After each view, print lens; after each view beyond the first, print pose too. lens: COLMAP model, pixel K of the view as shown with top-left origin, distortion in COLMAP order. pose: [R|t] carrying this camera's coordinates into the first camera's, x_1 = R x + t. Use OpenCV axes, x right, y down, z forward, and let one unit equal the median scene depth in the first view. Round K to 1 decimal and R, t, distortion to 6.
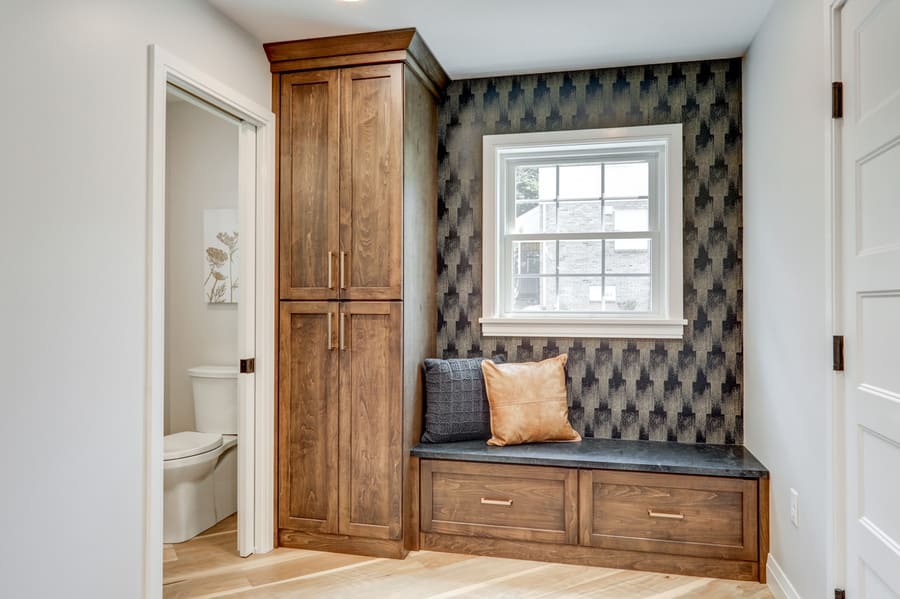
lens RADIAL K [[630.1, 0, 449.2], [0, 630.1, 302.6], [0, 0, 1]] dist [-0.001084, -0.000847]
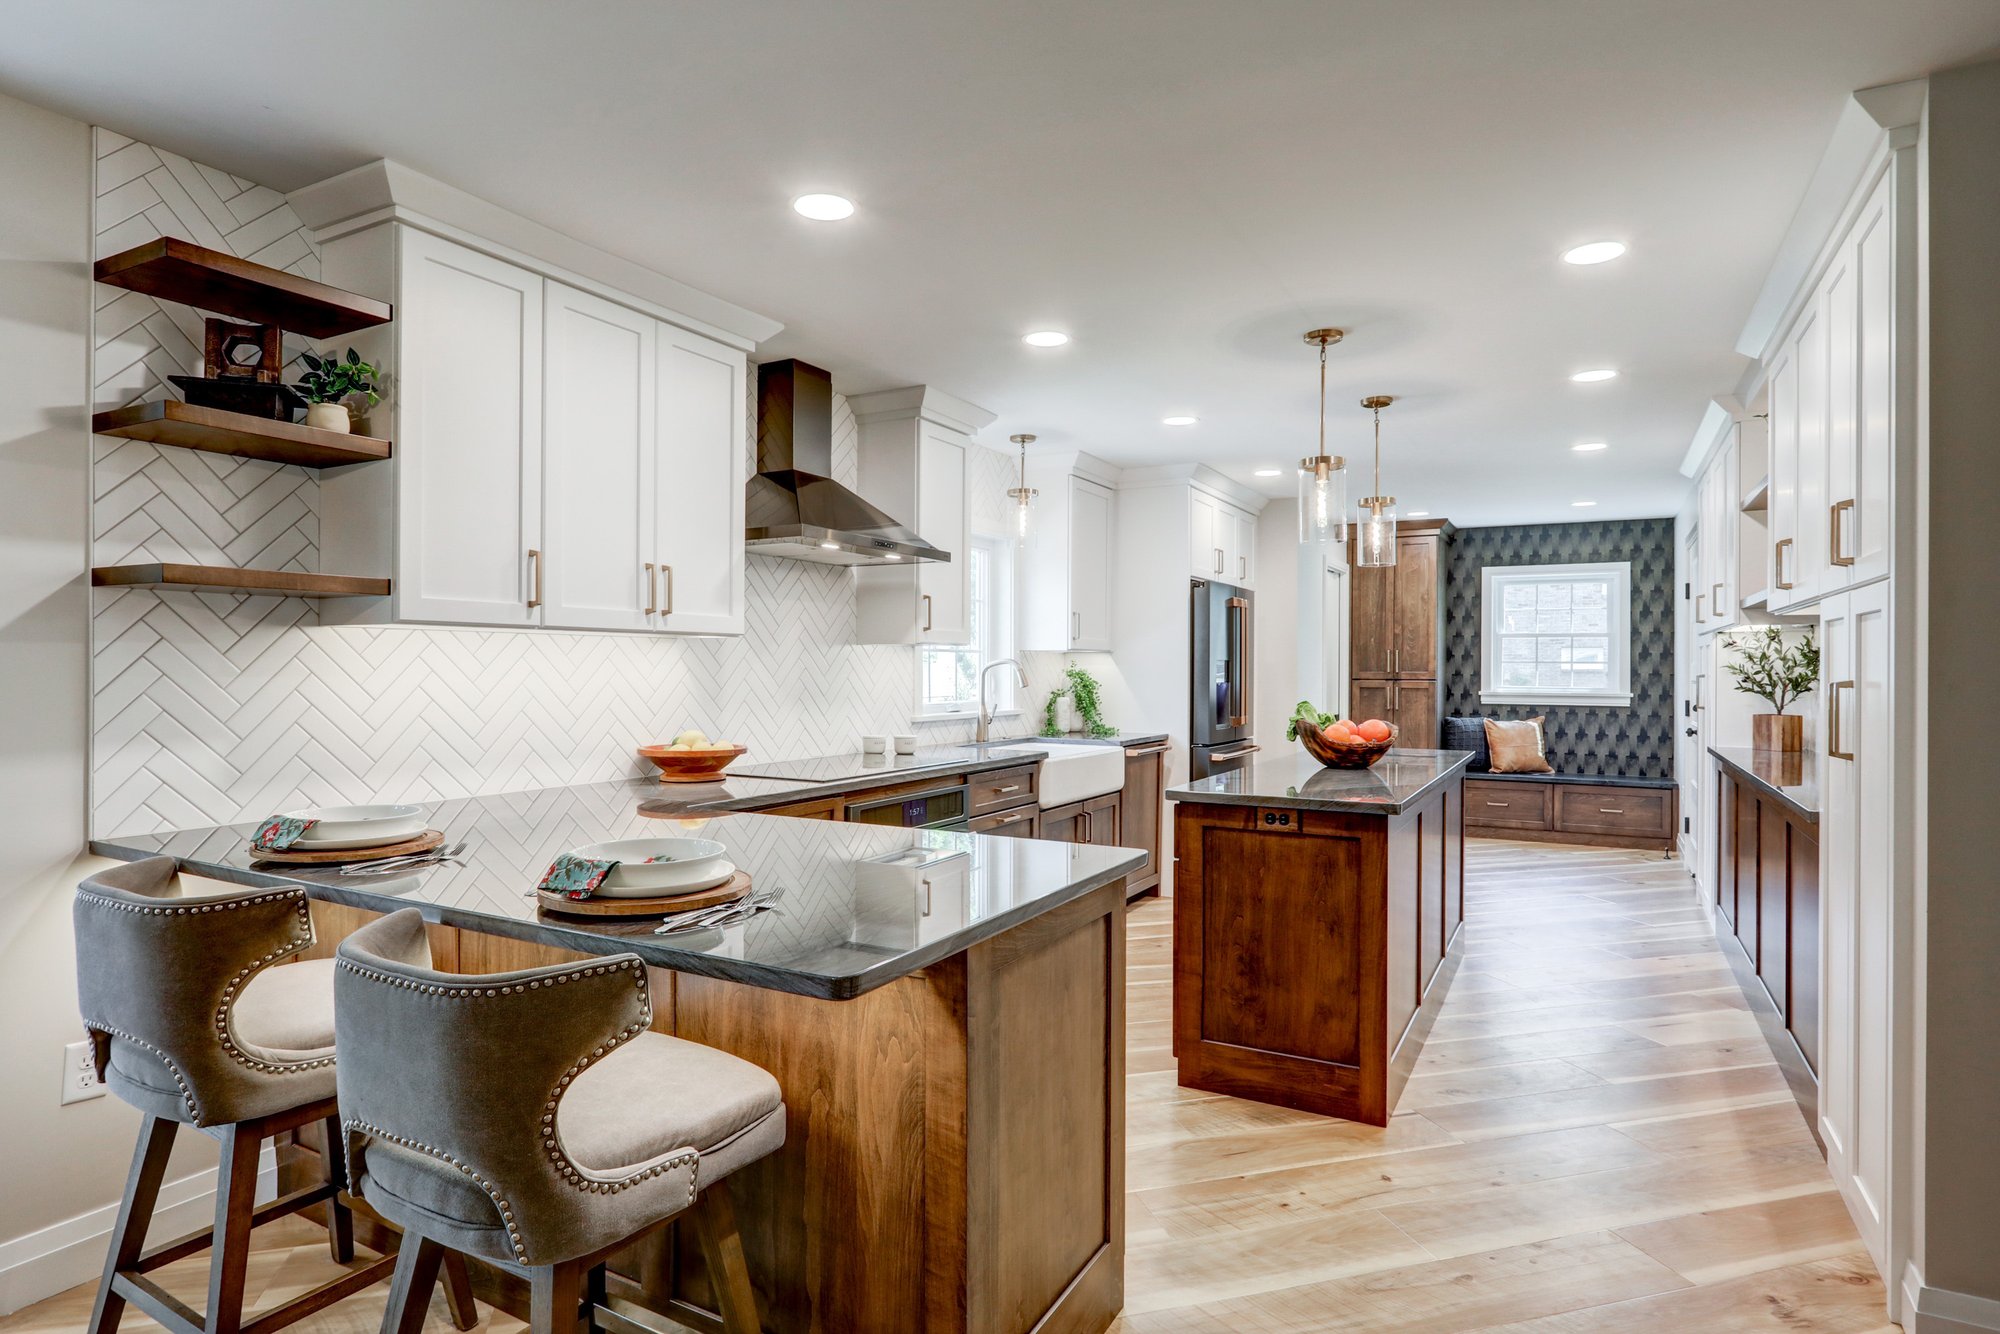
lens RADIAL K [[1059.0, 0, 1000.2], [0, 1059.0, 666.0], [0, 0, 1]] dist [-0.002838, 0.000947]
pose [[0.964262, 0.003727, -0.264925, -0.405354], [-0.003534, 0.999993, 0.001205, -0.036017], [0.264928, -0.000226, 0.964268, -1.817583]]
